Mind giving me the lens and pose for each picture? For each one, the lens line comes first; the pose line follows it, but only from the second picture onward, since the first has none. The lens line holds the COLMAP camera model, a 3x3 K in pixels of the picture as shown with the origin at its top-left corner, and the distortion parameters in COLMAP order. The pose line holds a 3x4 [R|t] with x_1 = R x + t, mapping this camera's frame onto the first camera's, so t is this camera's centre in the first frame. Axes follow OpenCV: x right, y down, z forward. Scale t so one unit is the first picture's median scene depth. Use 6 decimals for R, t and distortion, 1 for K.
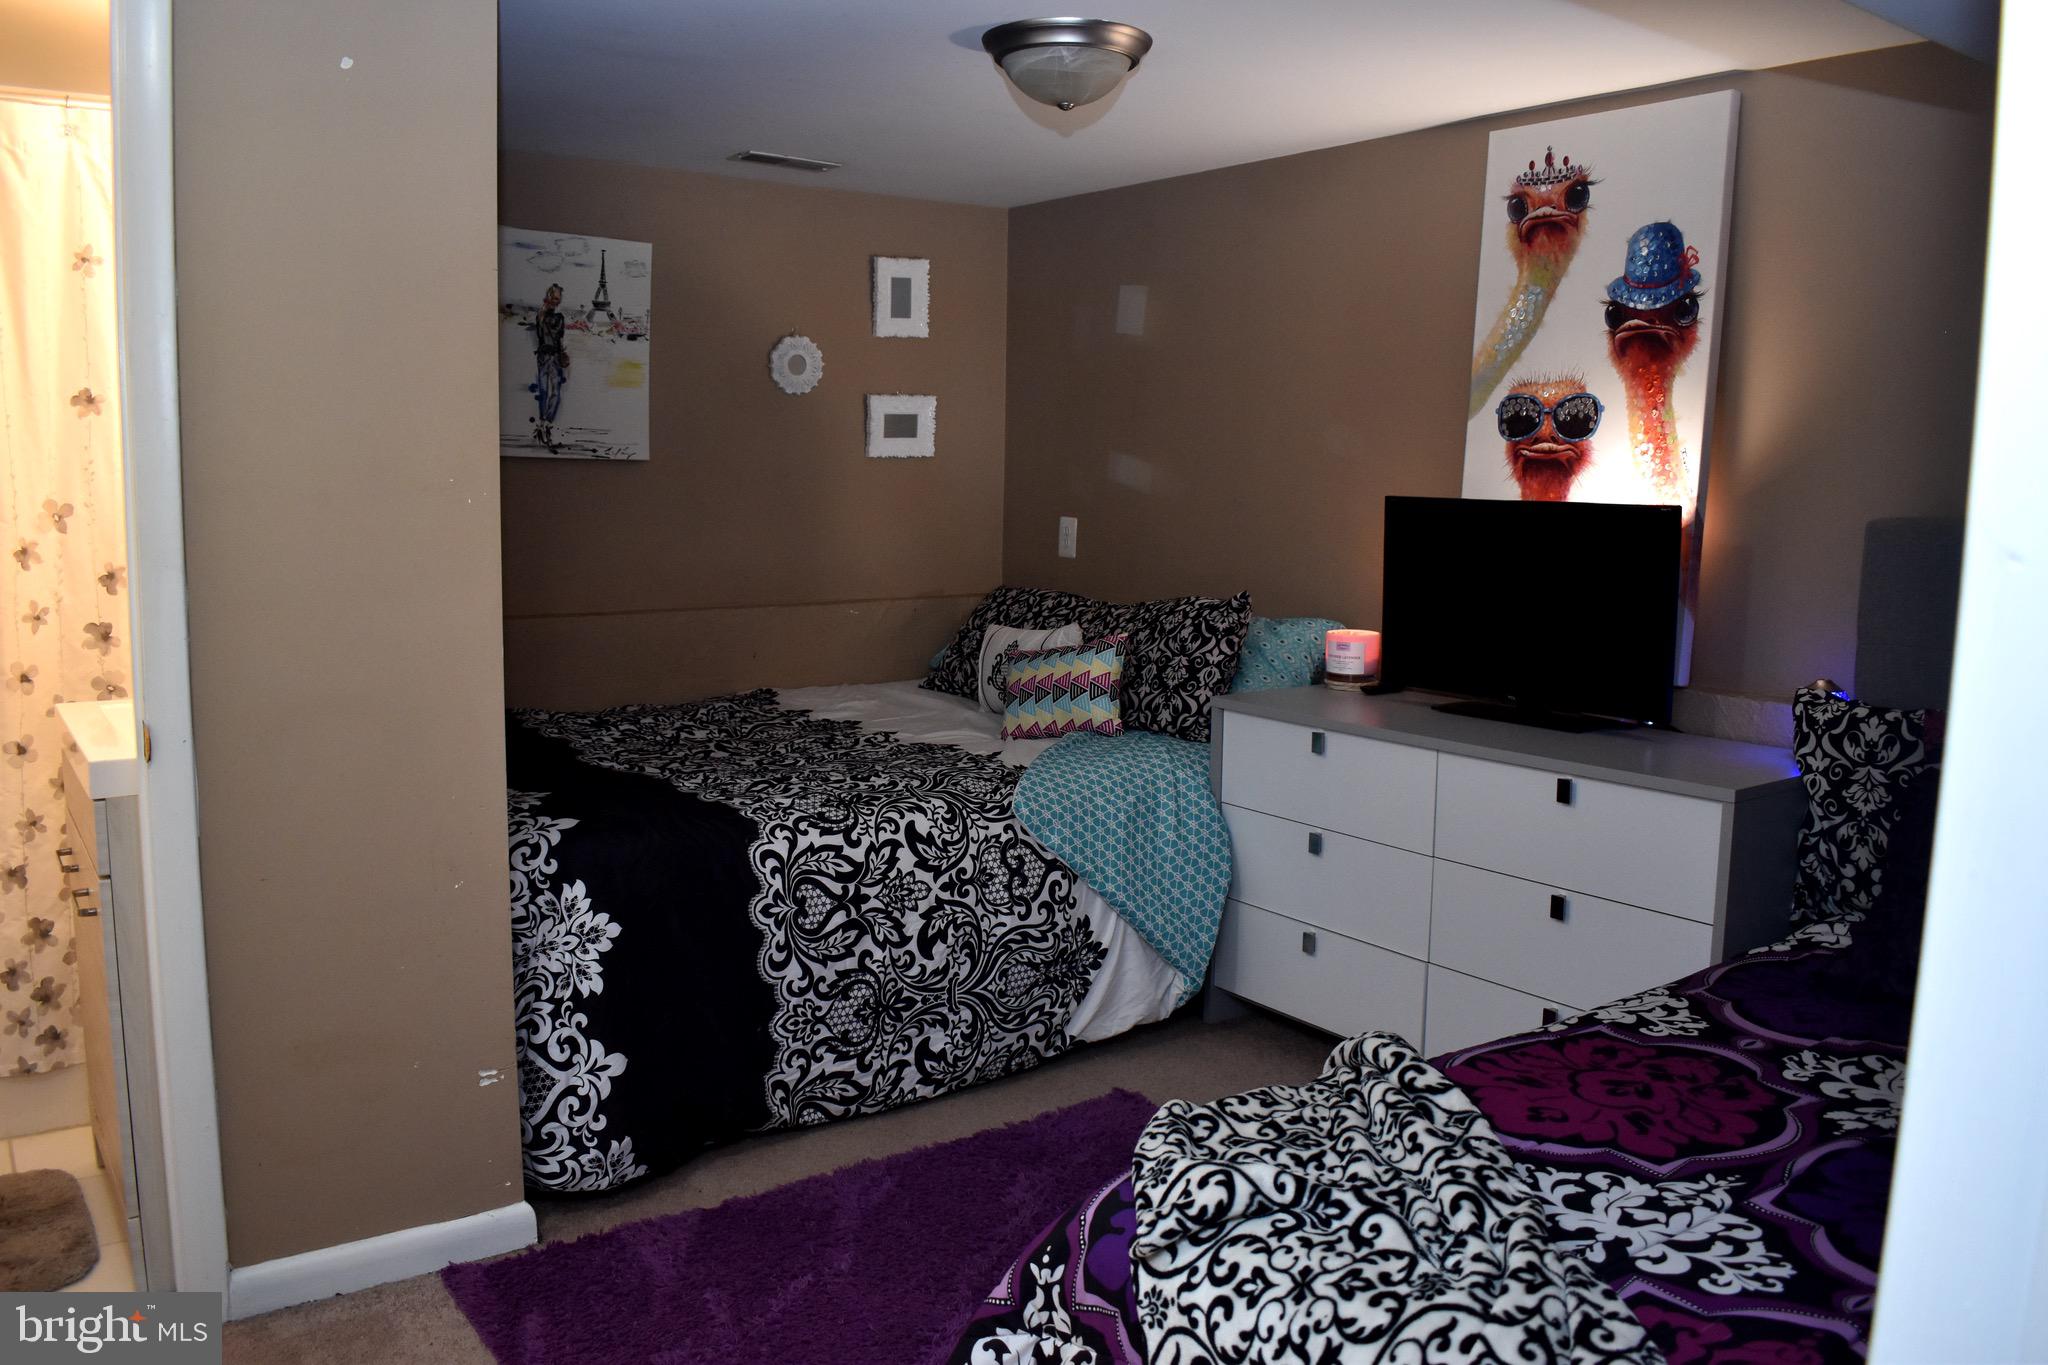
lens RADIAL K [[1604.4, 0, 1056.0], [0, 1604.4, 682.7], [0, 0, 1]] dist [-0.089593, 0.015332]
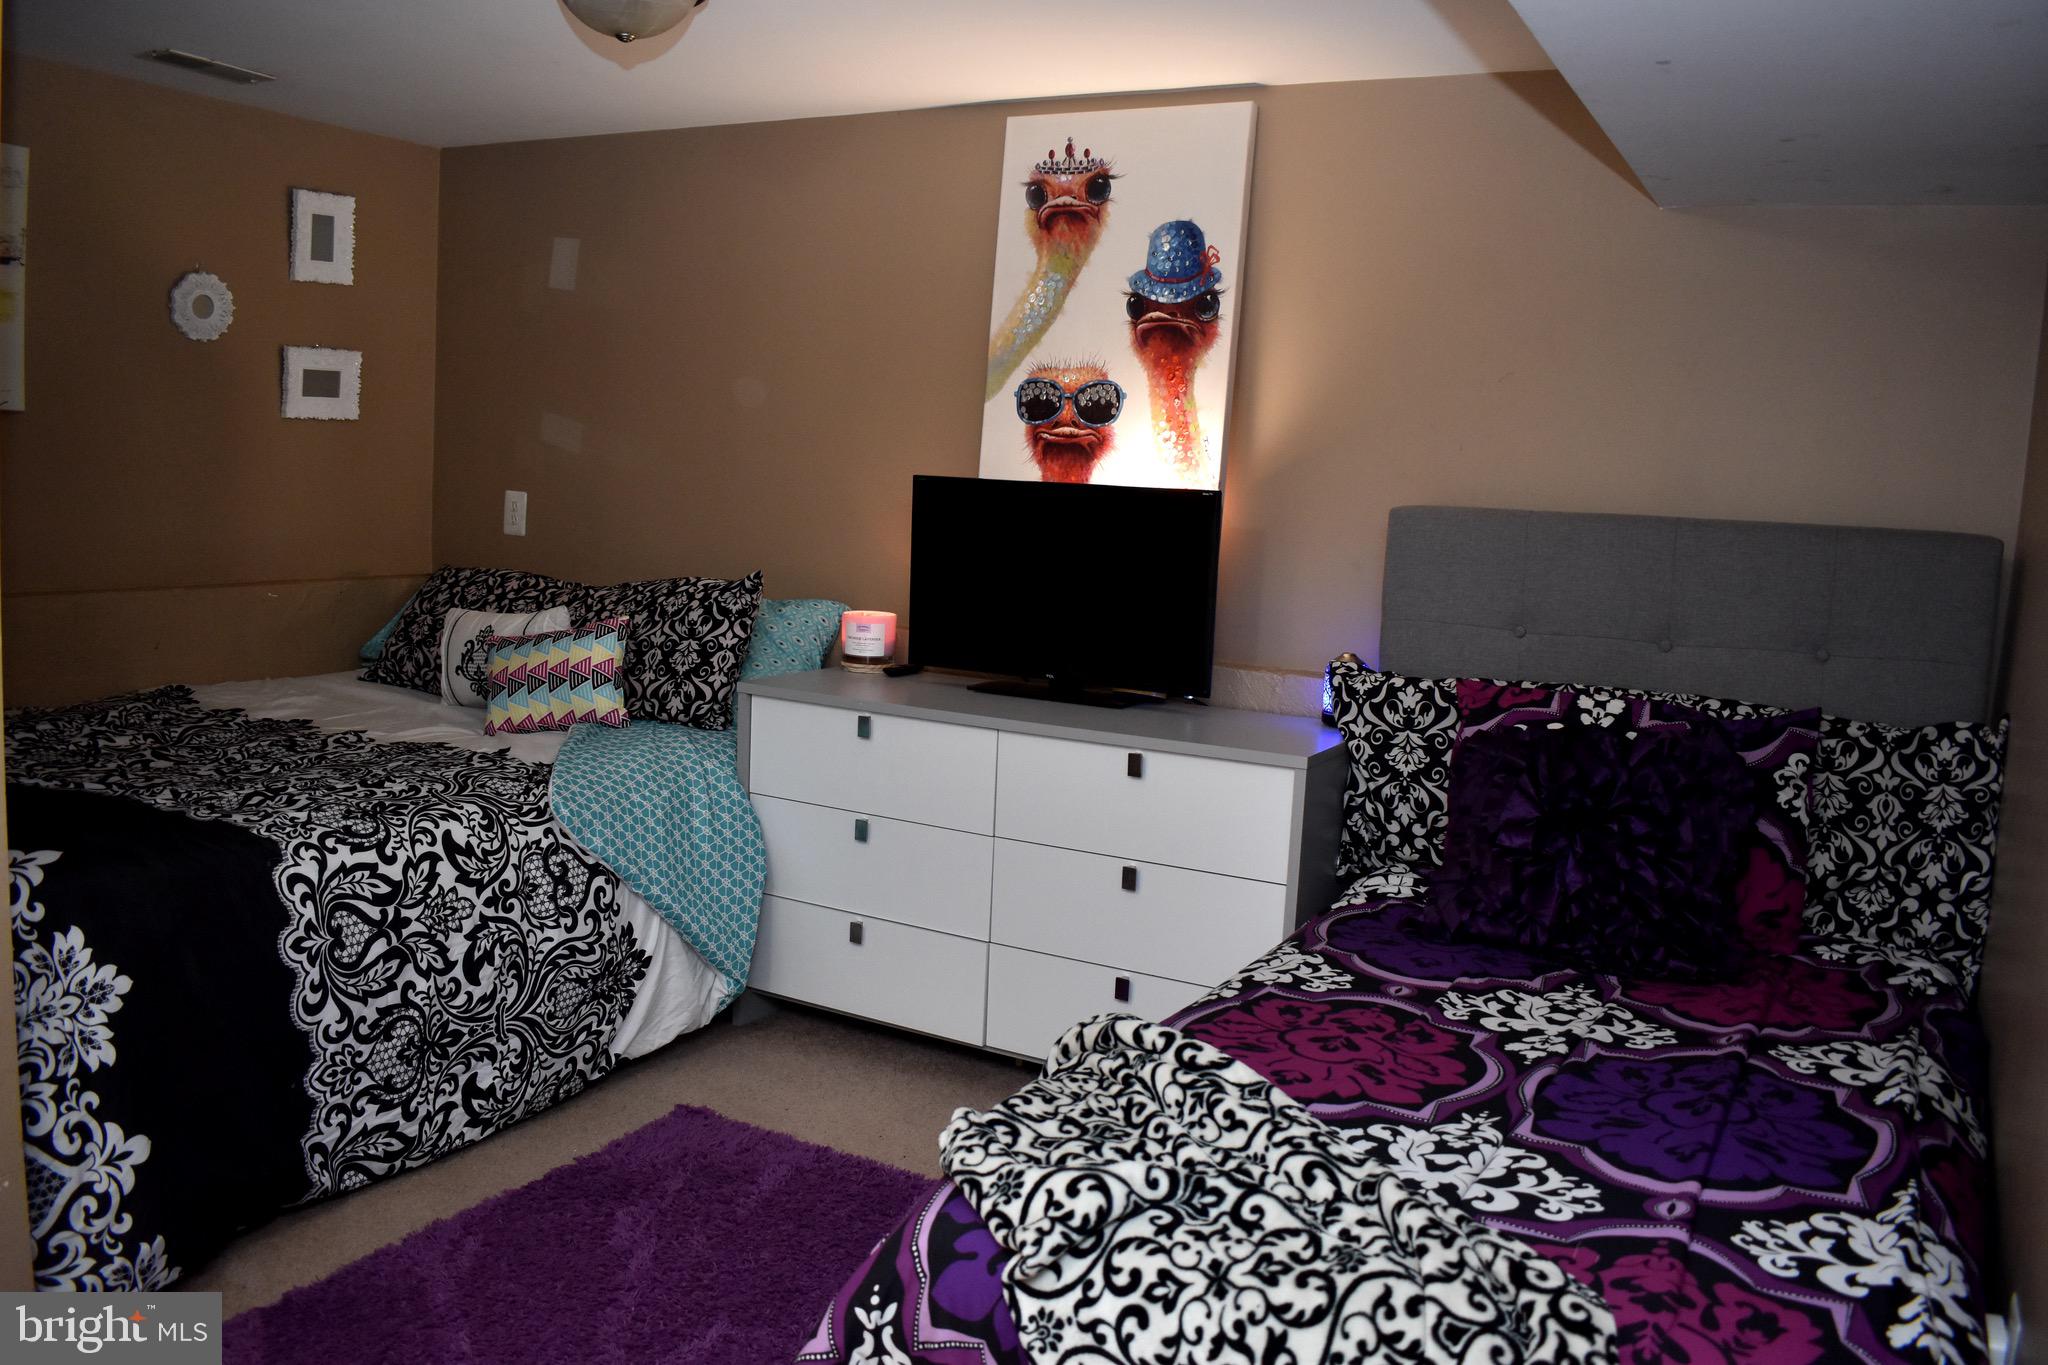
lens RADIAL K [[1604.4, 0, 1056.0], [0, 1604.4, 682.7], [0, 0, 1]] dist [-0.089593, 0.015332]
pose [[0.907608, -0.022199, 0.419231, -0.155233], [0.018352, 0.999744, 0.013207, 0.000059], [-0.419417, -0.004293, 0.907784, 0.074680]]
